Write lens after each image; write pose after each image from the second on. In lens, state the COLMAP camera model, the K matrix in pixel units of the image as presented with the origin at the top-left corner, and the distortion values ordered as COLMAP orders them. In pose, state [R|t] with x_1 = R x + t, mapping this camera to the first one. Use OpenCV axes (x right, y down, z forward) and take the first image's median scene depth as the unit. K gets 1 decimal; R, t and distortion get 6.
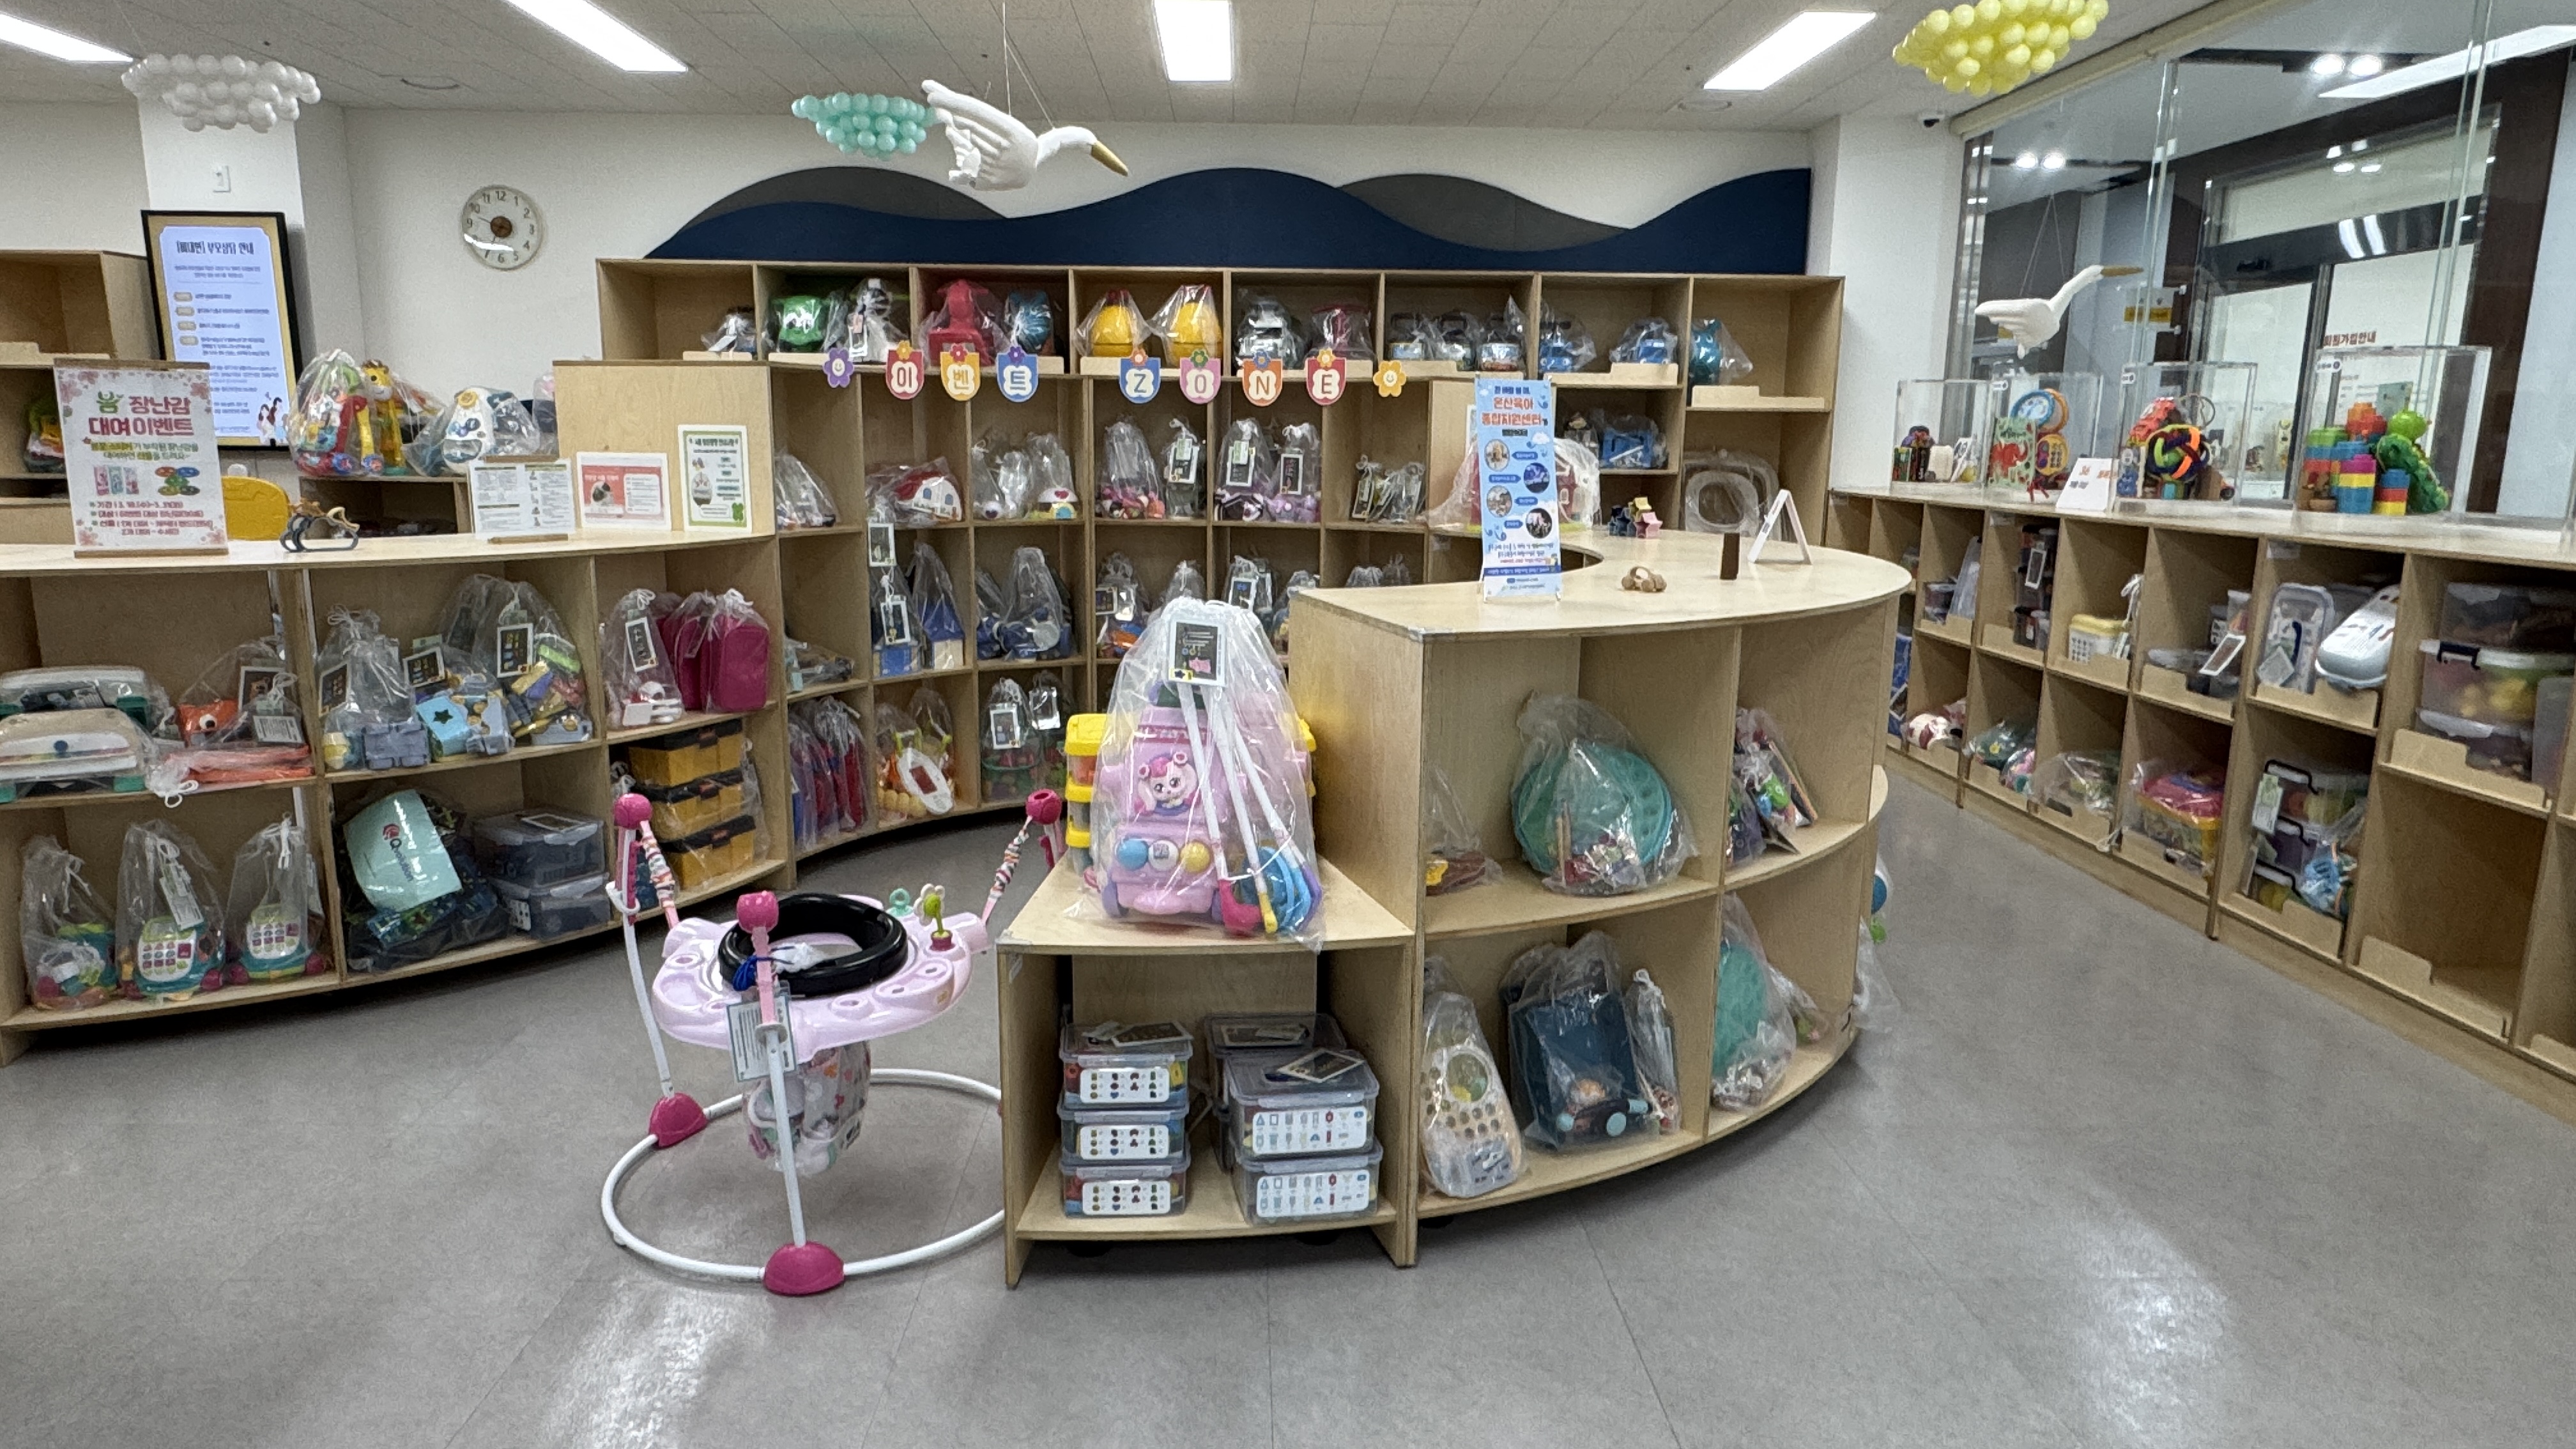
lens RADIAL K [[1518.9, 0, 1291.2], [0, 1518.9, 719.8], [0, 0, 1]] dist [-0.015743, -0.002065]
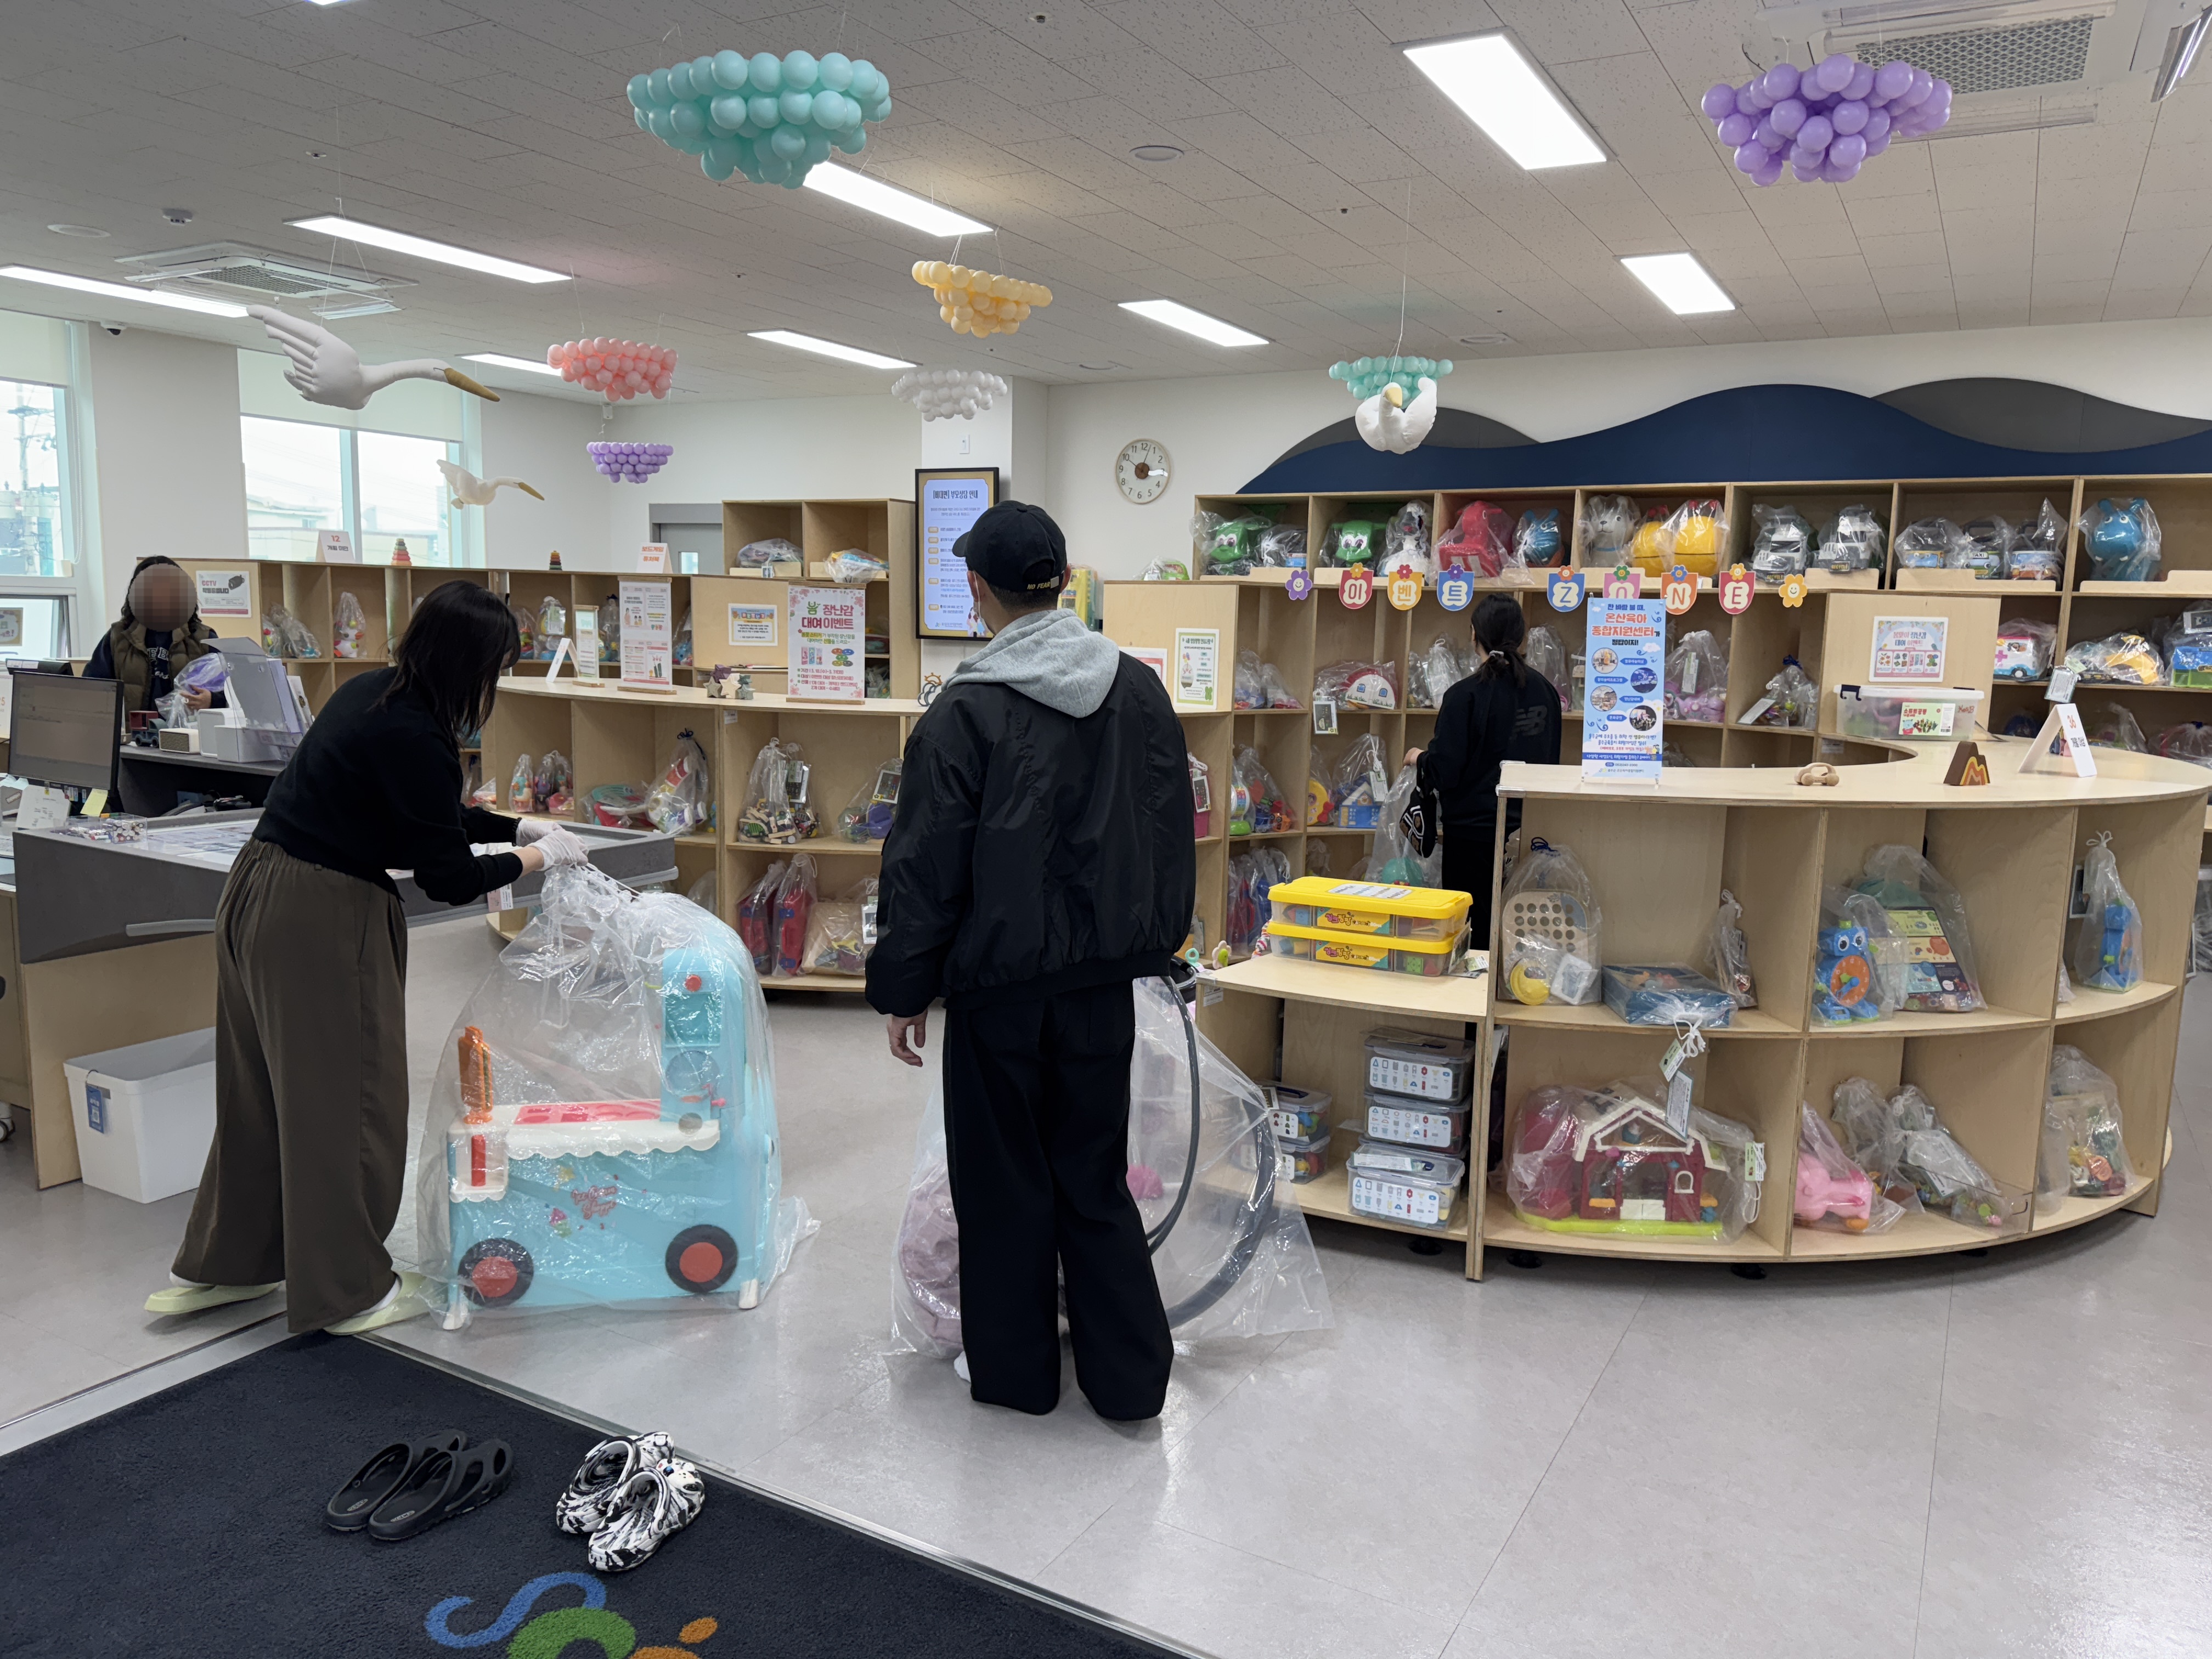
lens RADIAL K [[1555.1, 0, 1105.7], [0, 1555.1, 835.3], [0, 0, 1]] dist [0.009580, -0.012289]
pose [[0.847231, 0.080574, -0.525079, 0.240269], [-0.111354, 0.993408, -0.027235, 0.027914], [0.519423, 0.081544, 0.850617, -0.161017]]
